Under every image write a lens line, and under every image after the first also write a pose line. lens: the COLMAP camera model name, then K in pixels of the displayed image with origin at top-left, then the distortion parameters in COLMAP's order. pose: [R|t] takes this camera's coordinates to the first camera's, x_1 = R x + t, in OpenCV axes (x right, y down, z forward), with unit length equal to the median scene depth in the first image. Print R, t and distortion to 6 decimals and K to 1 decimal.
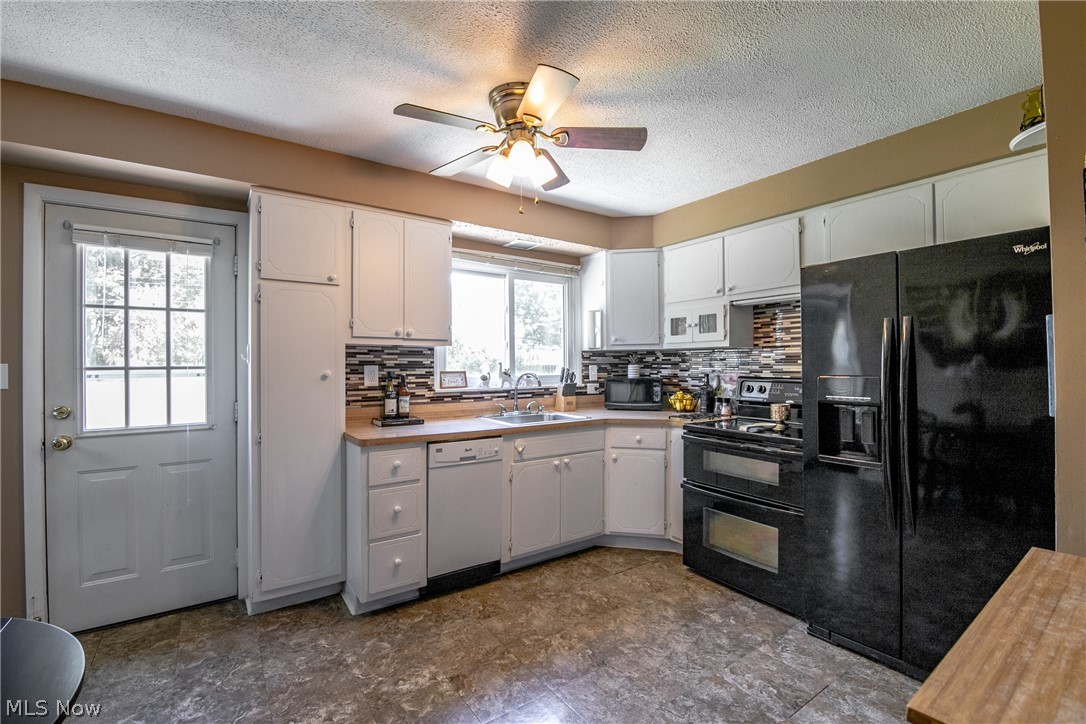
lens RADIAL K [[477.1, 0, 543.0], [0, 477.1, 362.0], [0, 0, 1]] dist [-0.000665, -0.010988]
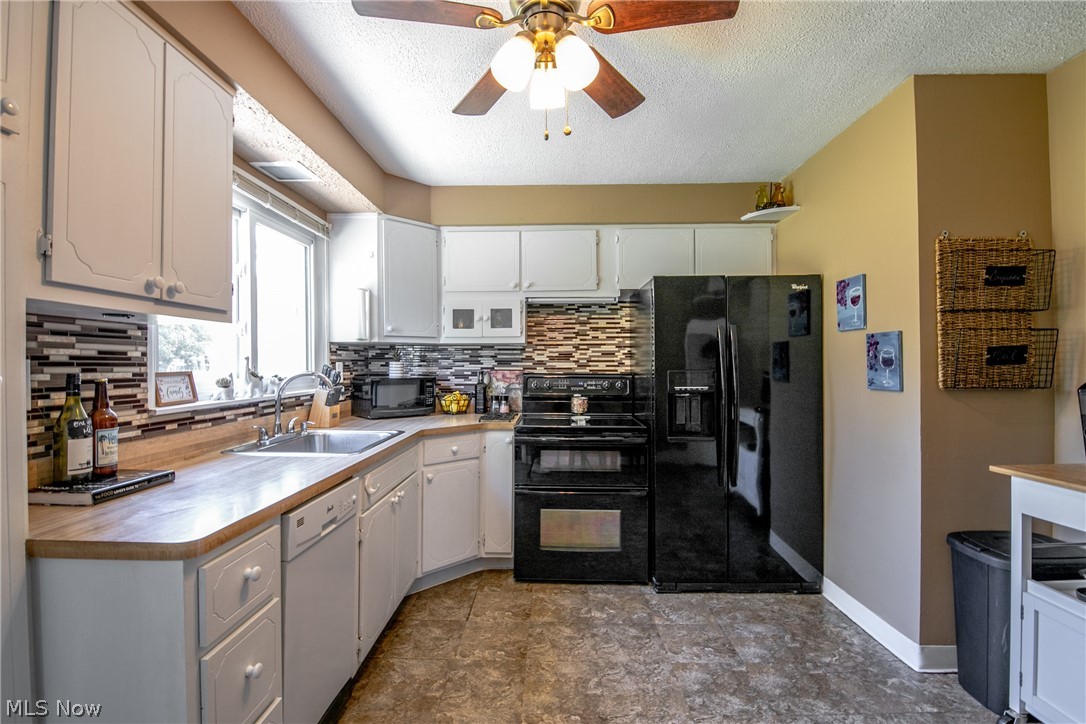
lens RADIAL K [[477.1, 0, 543.0], [0, 477.1, 362.0], [0, 0, 1]] dist [-0.000665, -0.010988]
pose [[0.589695, 0.003292, 0.807619, -0.389402], [-0.004181, 0.999991, -0.001023, 0.007601], [-0.807615, -0.002773, 0.589703, 0.385221]]
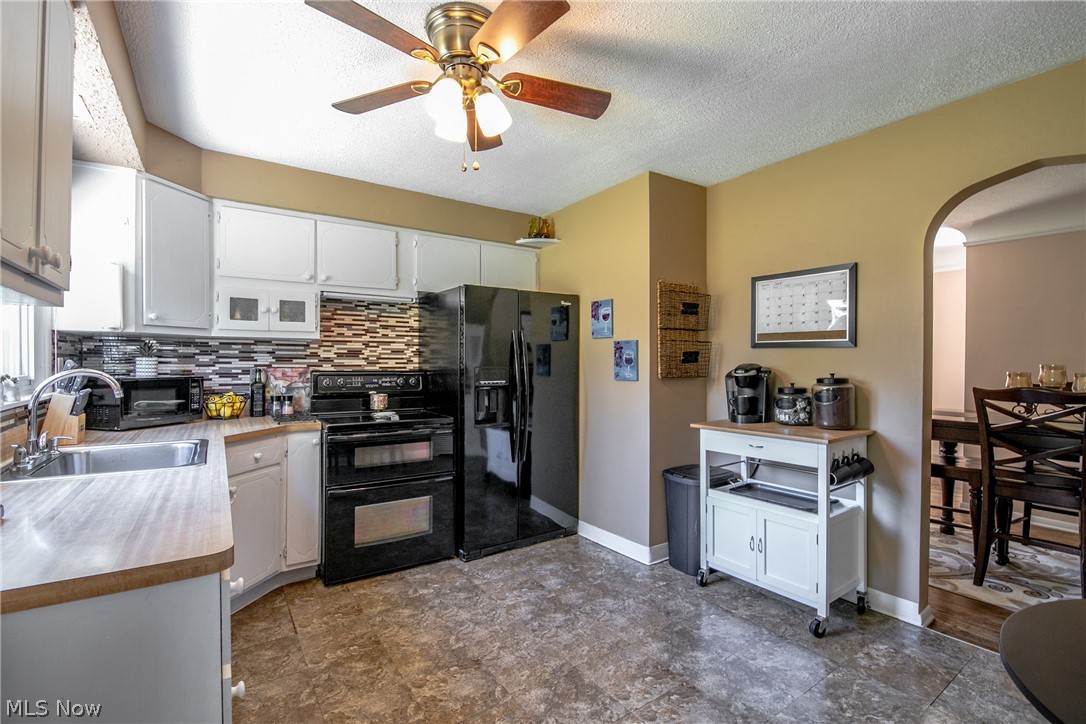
lens RADIAL K [[483.8, 0, 543.0], [0, 483.8, 362.0], [0, 0, 1]] dist [0.002198, -0.011593]
pose [[0.008548, 0.000221, 0.999963, -0.560339], [-0.009233, 0.999957, -0.000142, 0.008942], [-0.999921, -0.009231, 0.008550, 0.552784]]
